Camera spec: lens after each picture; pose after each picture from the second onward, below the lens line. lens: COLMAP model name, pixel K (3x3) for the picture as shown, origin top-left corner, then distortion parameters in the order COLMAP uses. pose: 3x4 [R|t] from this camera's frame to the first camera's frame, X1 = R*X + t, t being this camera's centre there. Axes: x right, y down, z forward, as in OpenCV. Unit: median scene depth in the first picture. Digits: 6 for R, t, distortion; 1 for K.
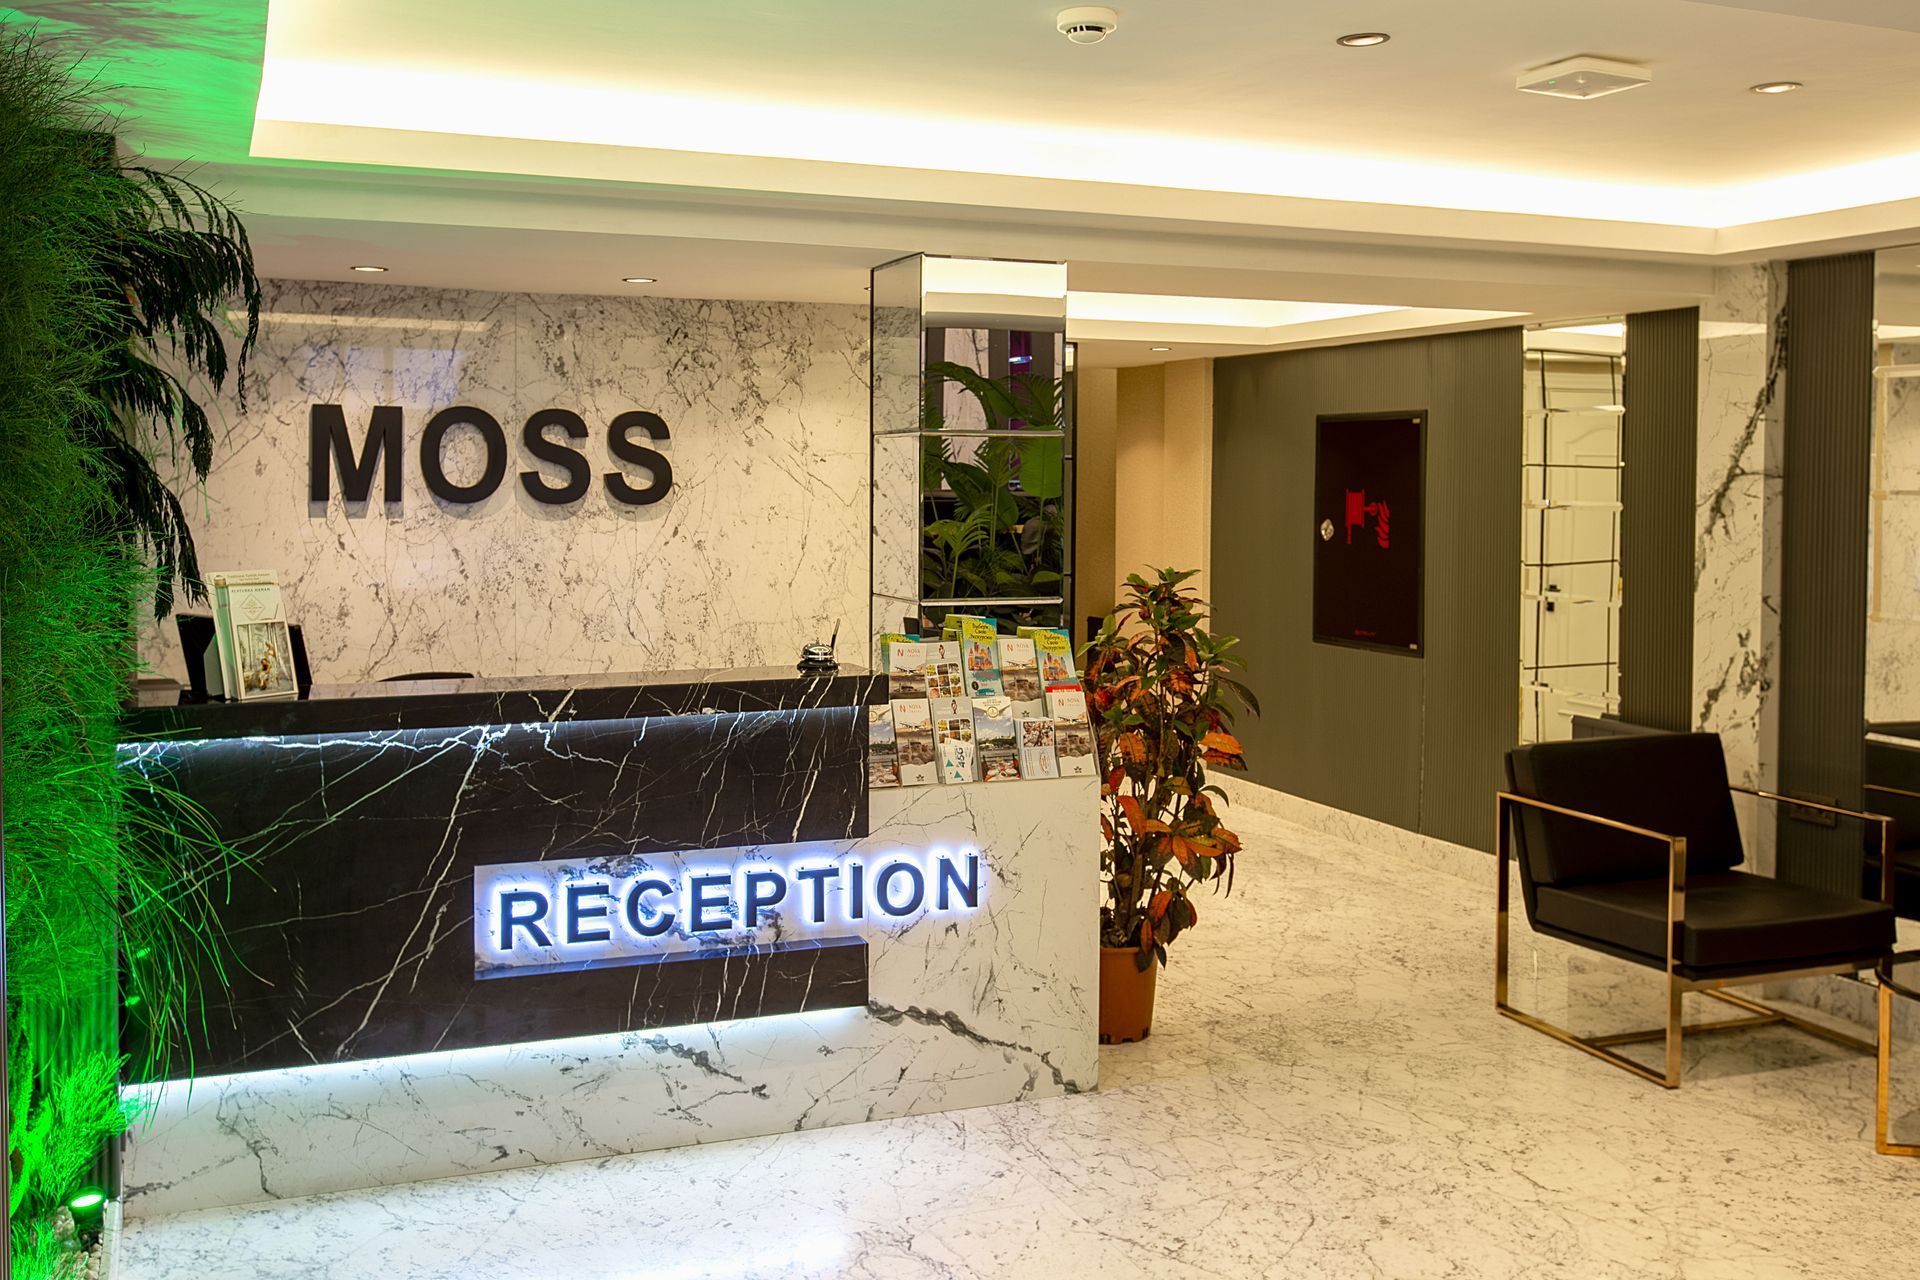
lens RADIAL K [[1787.3, 0, 959.7], [0, 1787.3, 528.5], [0, 0, 1]] dist [-0.008805, -0.002476]
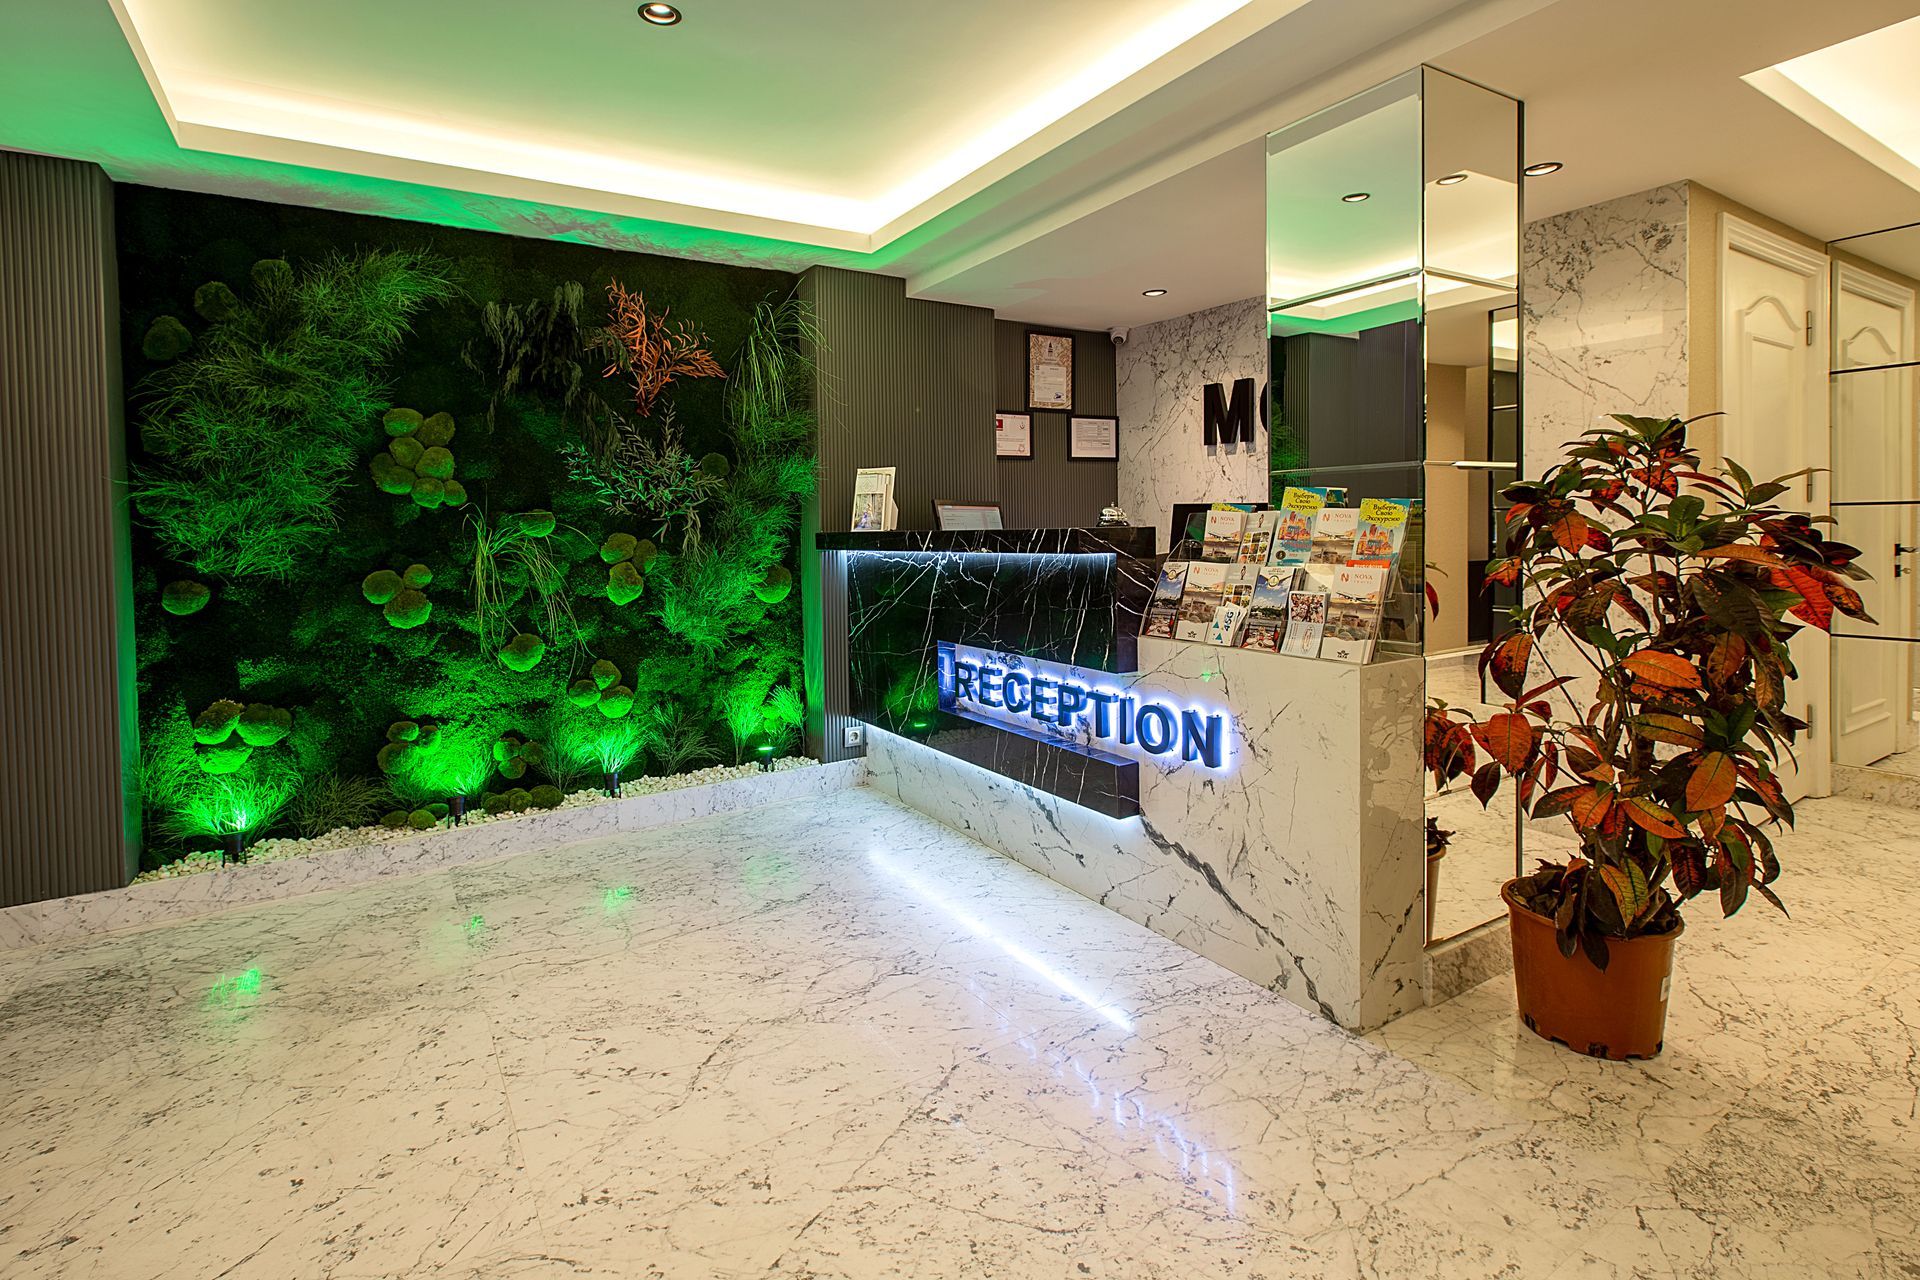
lens RADIAL K [[901.4, 0, 955.5], [0, 901.4, 548.2], [0, 0, 1]] dist [-0.000231, -0.000120]
pose [[0.164094, 0.012770, -0.986362, 0.485163], [-0.005048, 0.999914, 0.012105, 0.082259], [0.986432, 0.002993, 0.164145, 0.771737]]
